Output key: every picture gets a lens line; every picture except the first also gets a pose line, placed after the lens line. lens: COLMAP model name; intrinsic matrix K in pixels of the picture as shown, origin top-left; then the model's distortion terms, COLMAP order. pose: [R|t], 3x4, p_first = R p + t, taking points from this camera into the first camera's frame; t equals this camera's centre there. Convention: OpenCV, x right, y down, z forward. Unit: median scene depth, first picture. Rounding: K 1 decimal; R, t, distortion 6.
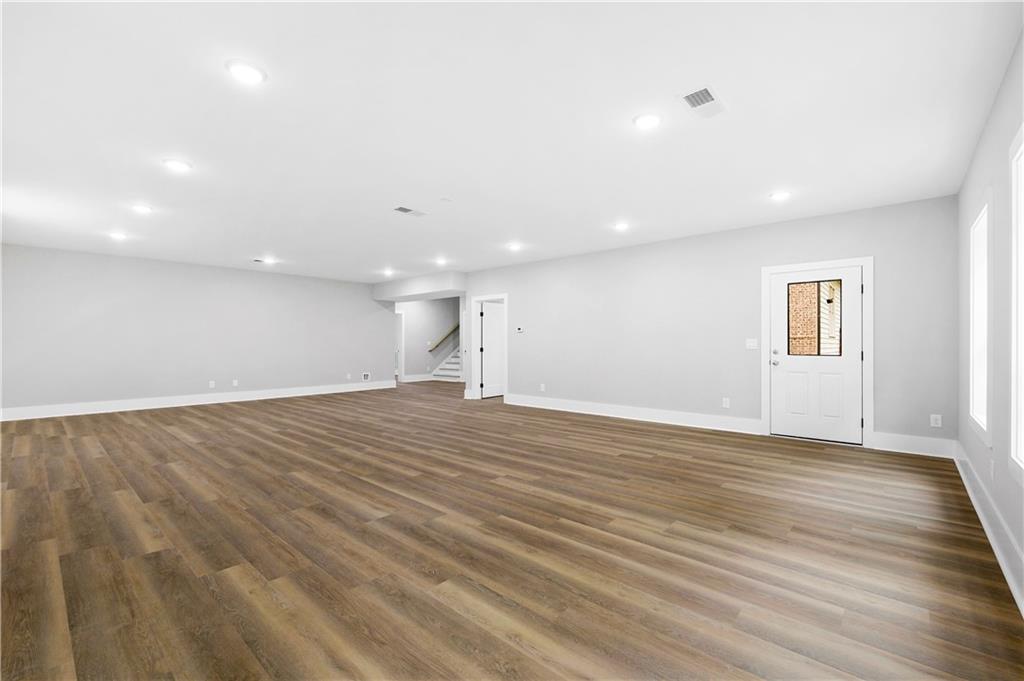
lens RADIAL K [[436.7, 0, 514.5], [0, 436.7, 344.0], [0, 0, 1]] dist [0.011495, 0.000707]
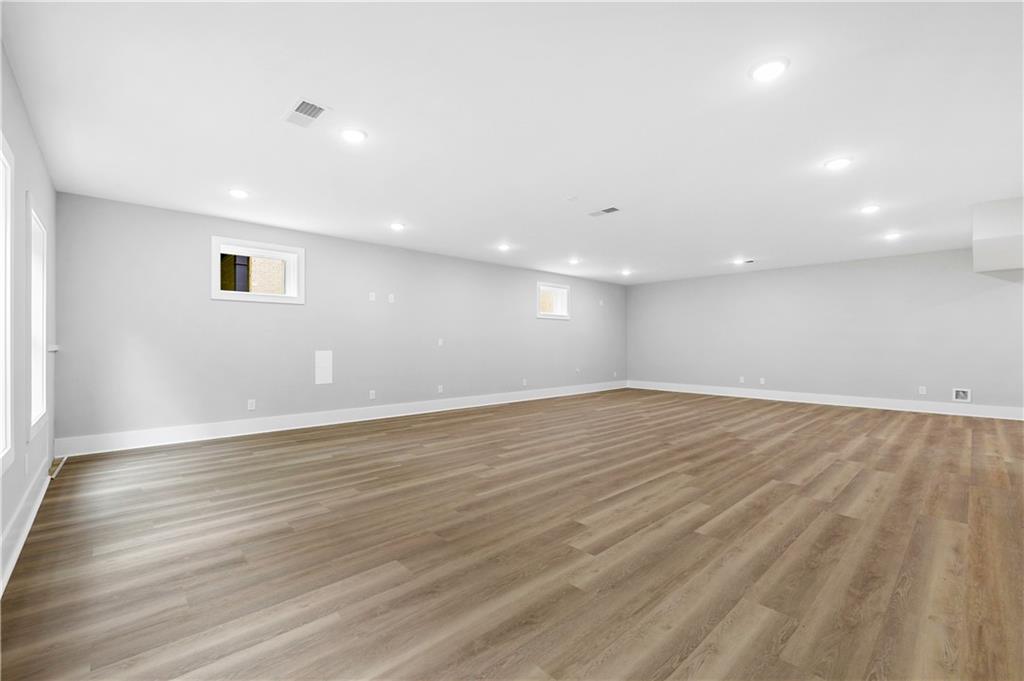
lens RADIAL K [[436.7, 0, 515.2], [0, 436.7, 341.1], [0, 0, 1]] dist [0.011495, 0.000707]
pose [[-0.101710, -0.006350, -0.994794, 1.155134], [0.000709, 0.999979, -0.006455, -0.000181], [0.994814, -0.001362, -0.101703, 1.297583]]
